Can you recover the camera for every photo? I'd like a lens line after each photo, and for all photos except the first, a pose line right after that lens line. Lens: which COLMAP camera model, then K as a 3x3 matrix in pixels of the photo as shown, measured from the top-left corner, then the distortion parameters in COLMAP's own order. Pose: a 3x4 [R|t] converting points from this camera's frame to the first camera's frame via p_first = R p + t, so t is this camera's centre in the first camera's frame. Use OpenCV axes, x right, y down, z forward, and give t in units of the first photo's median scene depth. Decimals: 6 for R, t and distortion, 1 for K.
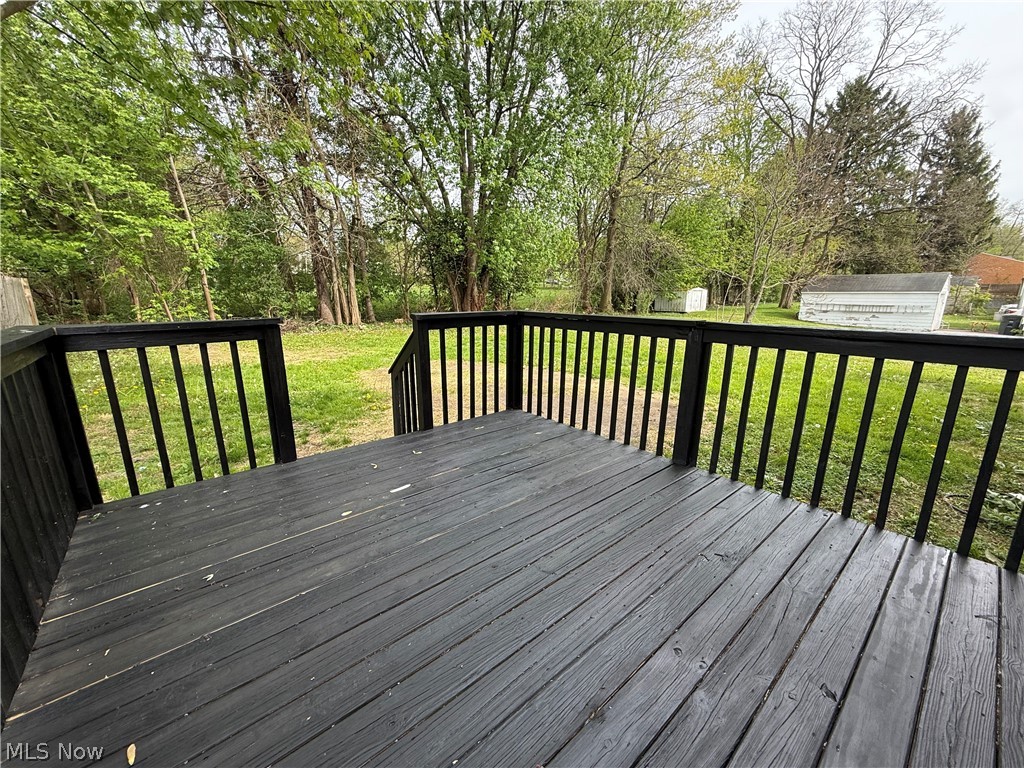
lens RADIAL K [[405.2, 0, 512.0], [0, 405.2, 384.0], [0, 0, 1]] dist [-0.000561, -0.000217]
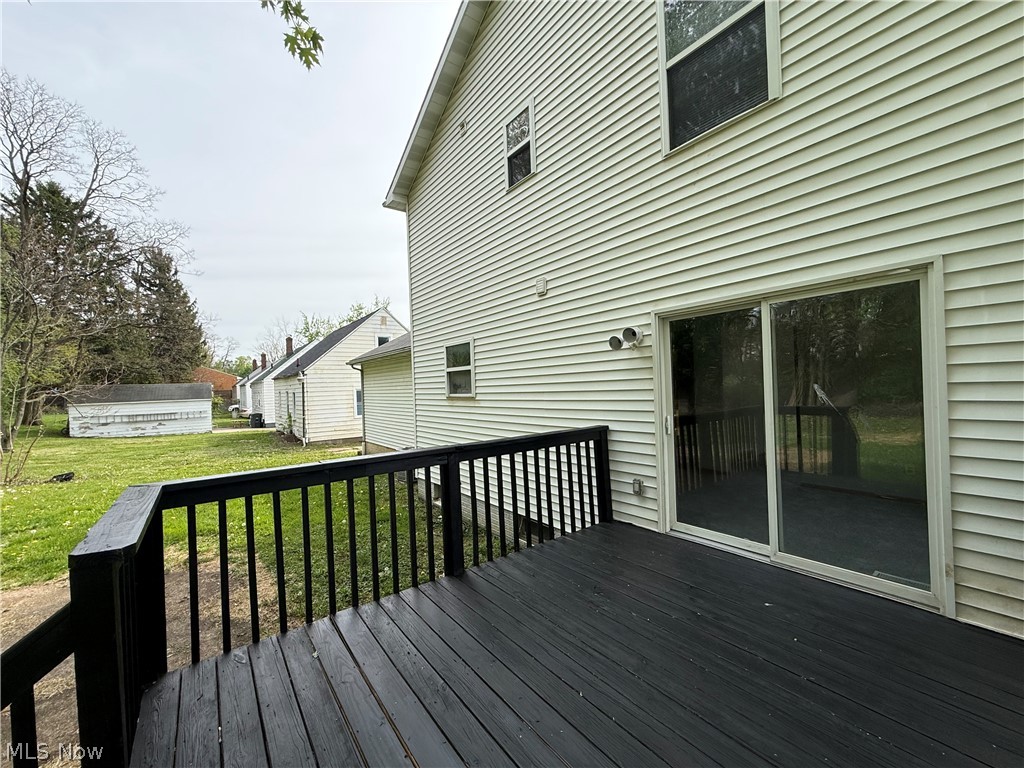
lens RADIAL K [[405.2, 0, 512.0], [0, 405.2, 384.0], [0, 0, 1]] dist [-0.000561, -0.000217]
pose [[0.048060, -0.001864, 0.998843, -0.073500], [0.259333, 0.965729, -0.010676, -0.021886], [-0.964591, 0.259546, 0.046896, 0.067032]]
